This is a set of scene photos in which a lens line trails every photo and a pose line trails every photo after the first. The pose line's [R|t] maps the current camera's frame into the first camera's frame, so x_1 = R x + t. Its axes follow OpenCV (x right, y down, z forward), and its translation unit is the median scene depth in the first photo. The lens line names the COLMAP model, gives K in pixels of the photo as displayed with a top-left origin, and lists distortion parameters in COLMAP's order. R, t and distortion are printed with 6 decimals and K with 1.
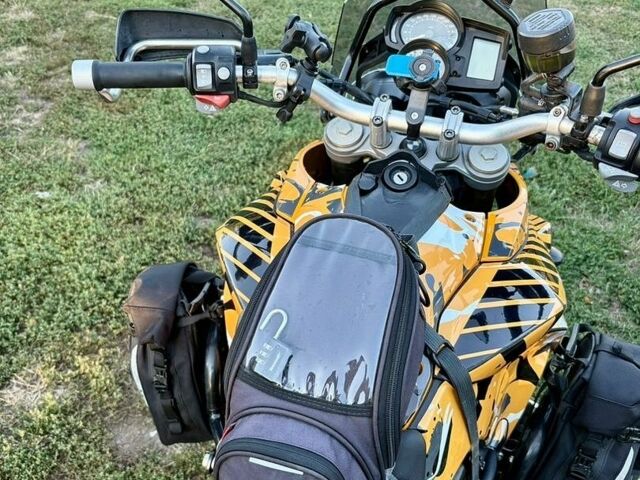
lens RADIAL K [[650.3, 0, 320.0], [0, 650.3, 240.0], [0, 0, 1]] dist [0.115040, -0.337302]
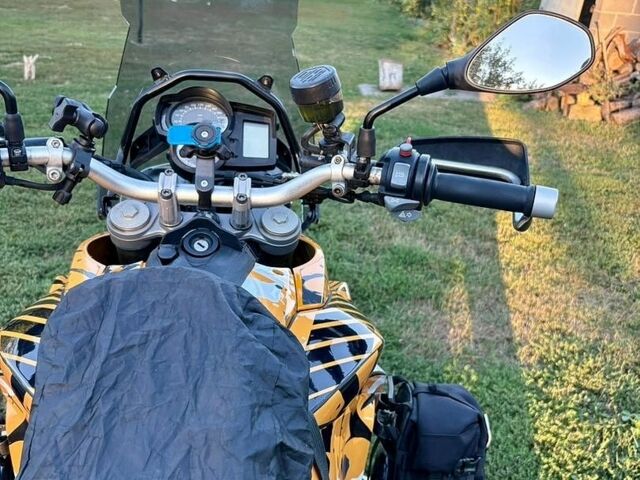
lens RADIAL K [[650.3, 0, 320.0], [0, 650.3, 240.0], [0, 0, 1]] dist [0.115040, -0.337302]
pose [[0.924921, -0.122433, 0.359905, -0.059342], [0.204241, 0.958520, -0.198808, 0.123657], [-0.320636, 0.257389, 0.911561, 0.062211]]
